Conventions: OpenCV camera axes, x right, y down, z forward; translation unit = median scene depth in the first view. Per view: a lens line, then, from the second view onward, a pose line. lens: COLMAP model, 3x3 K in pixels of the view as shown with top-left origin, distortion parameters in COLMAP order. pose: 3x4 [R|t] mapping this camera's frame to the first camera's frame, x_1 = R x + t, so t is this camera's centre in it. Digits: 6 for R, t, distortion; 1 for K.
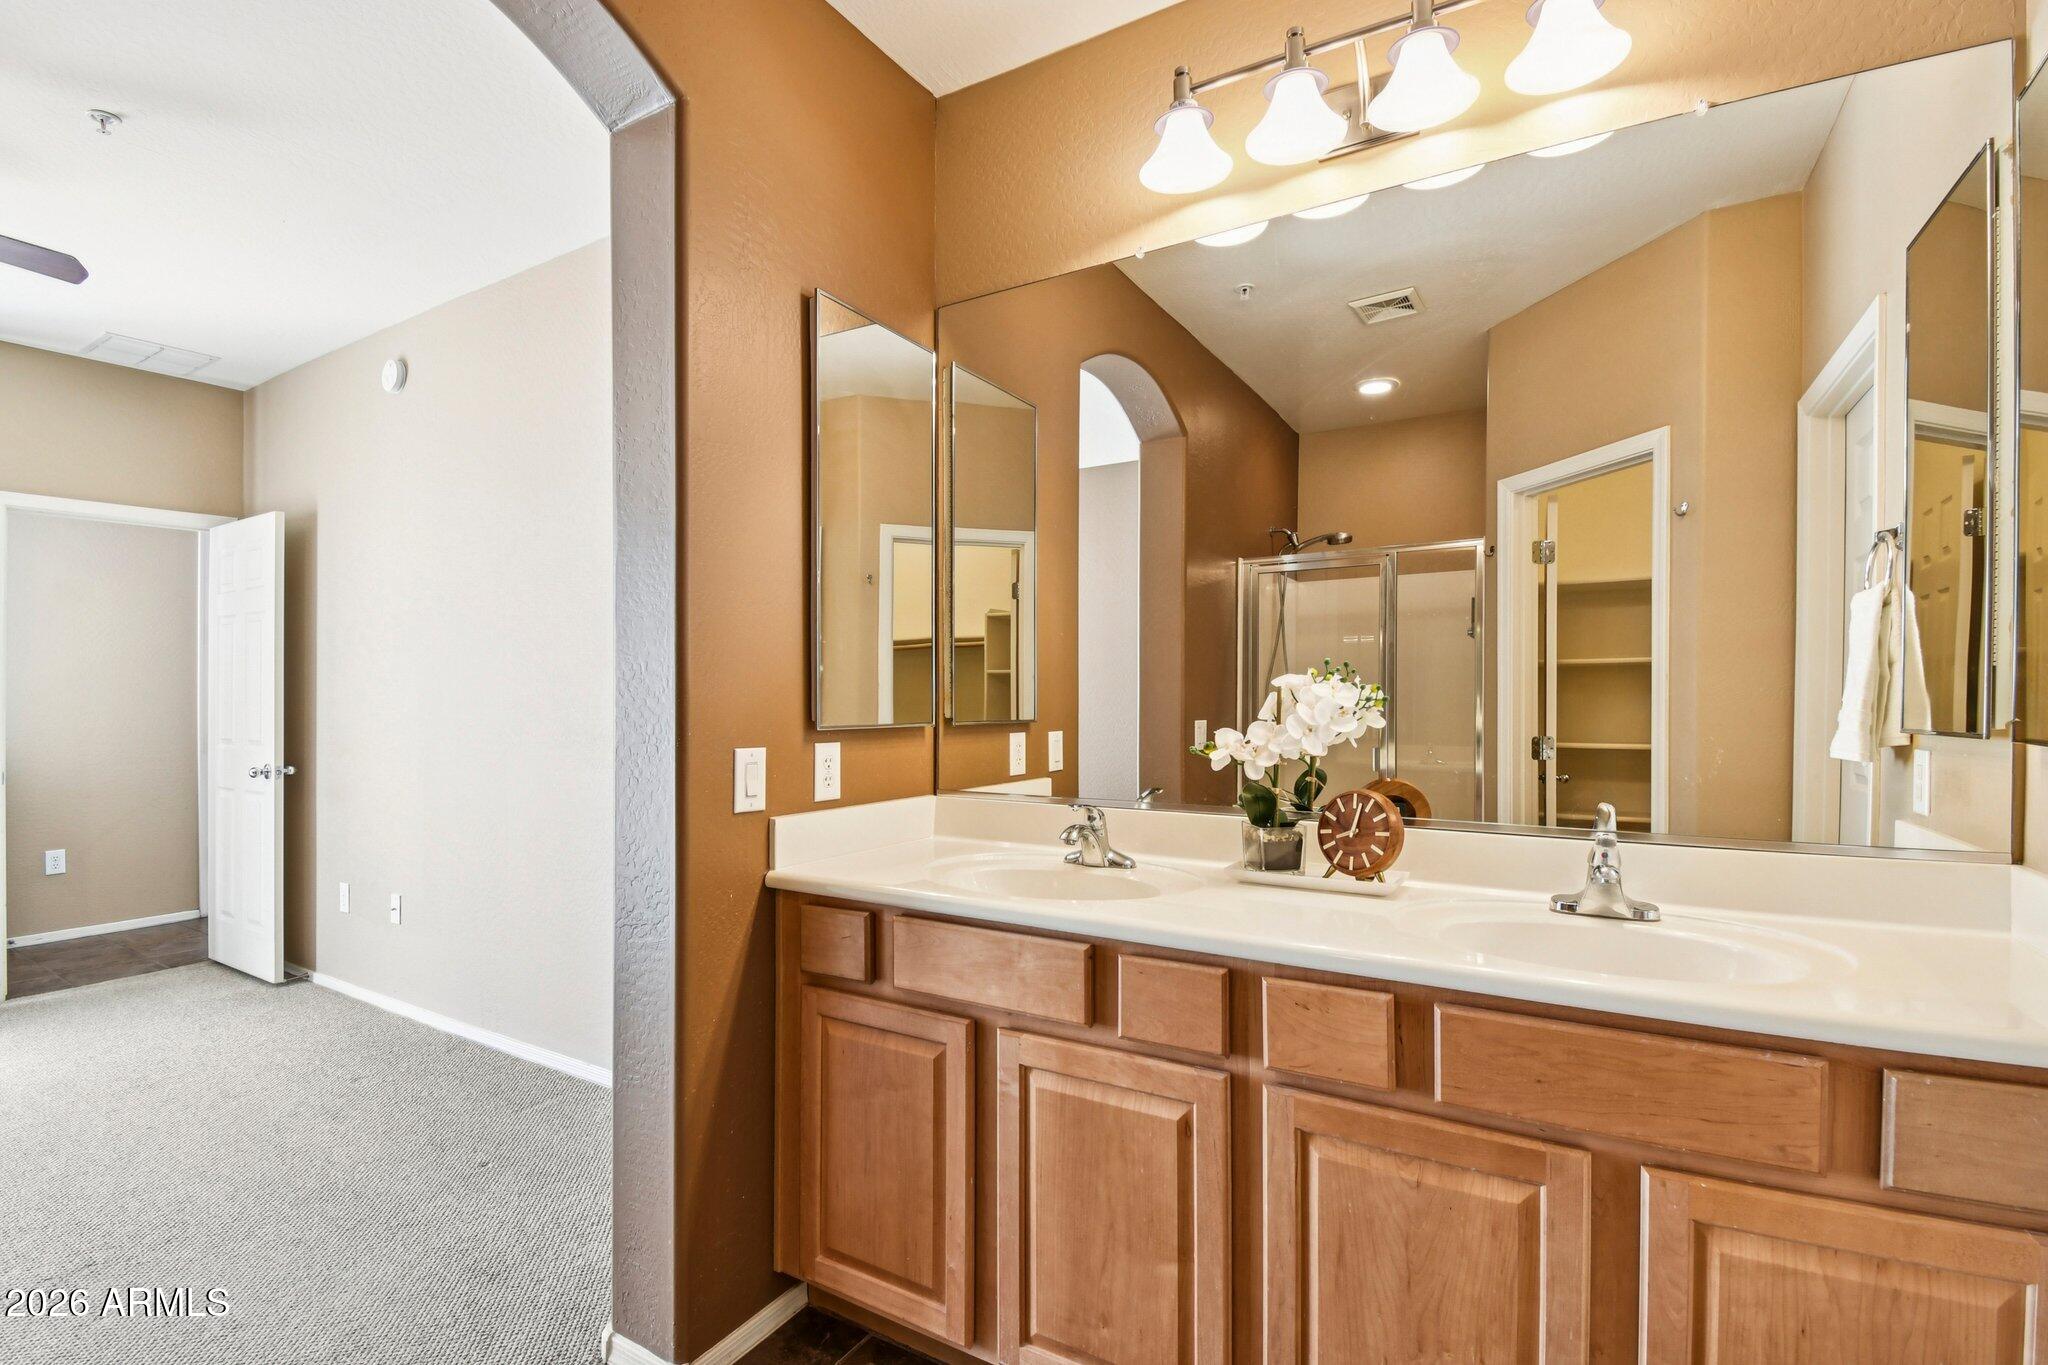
lens RADIAL K [[922.1, 0, 1029.7], [0, 922.1, 678.0], [0, 0, 1]] dist [0.002839, -0.000806]
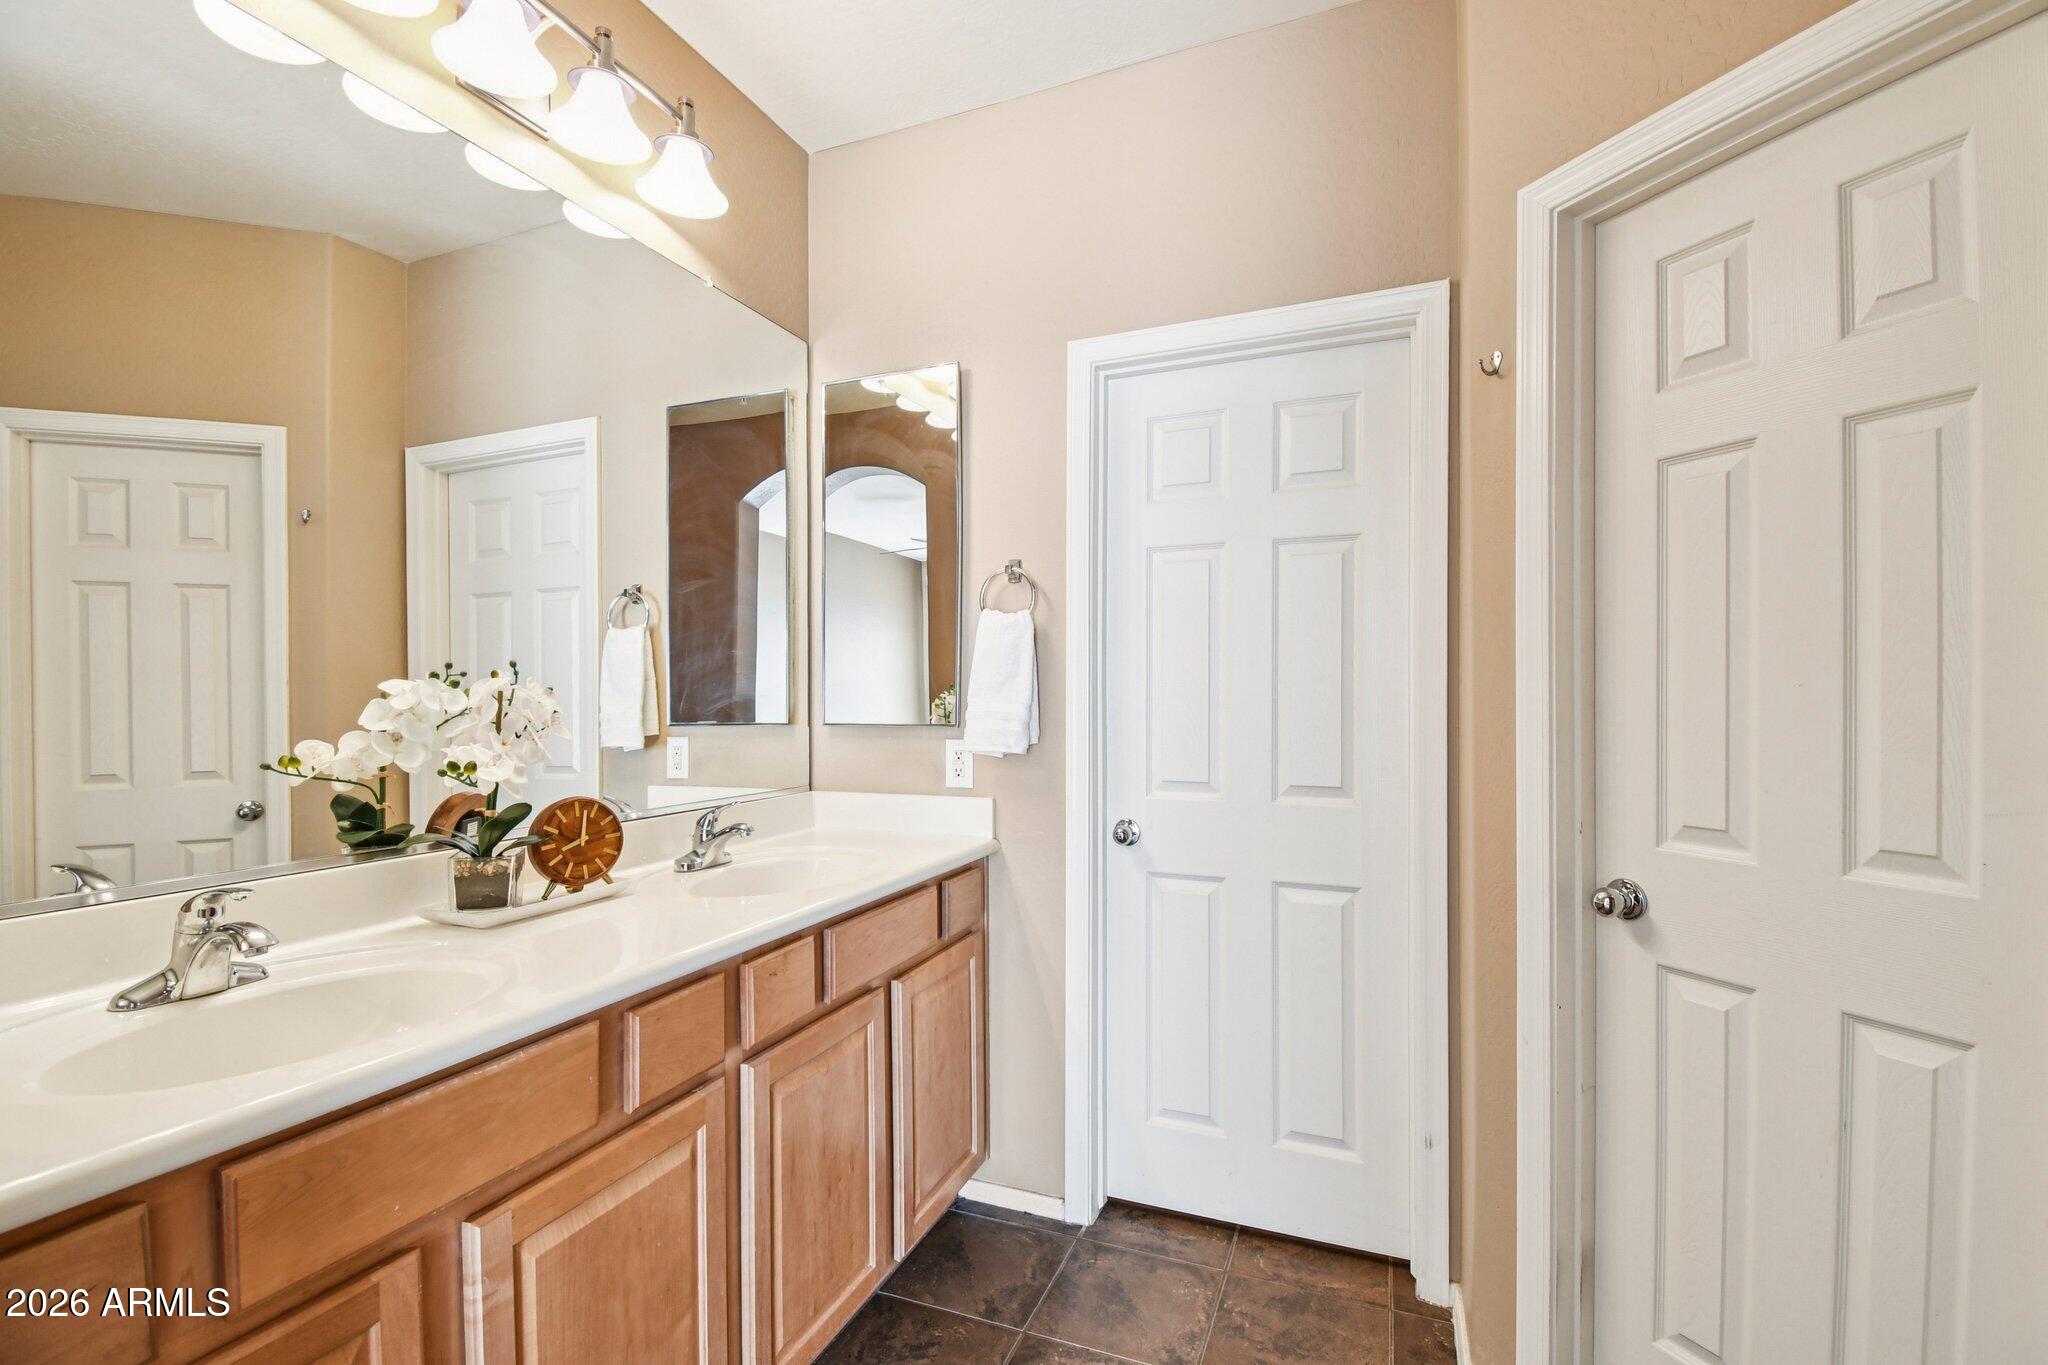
lens RADIAL K [[910.3, 0, 1029.2], [0, 910.3, 687.7], [0, 0, 1]] dist [0.014540, -0.028741]
pose [[-0.146686, 0.017584, 0.989027, -0.661360], [-0.013256, 0.999717, -0.019741, 0.018310], [-0.989094, -0.016006, -0.146411, 0.664444]]
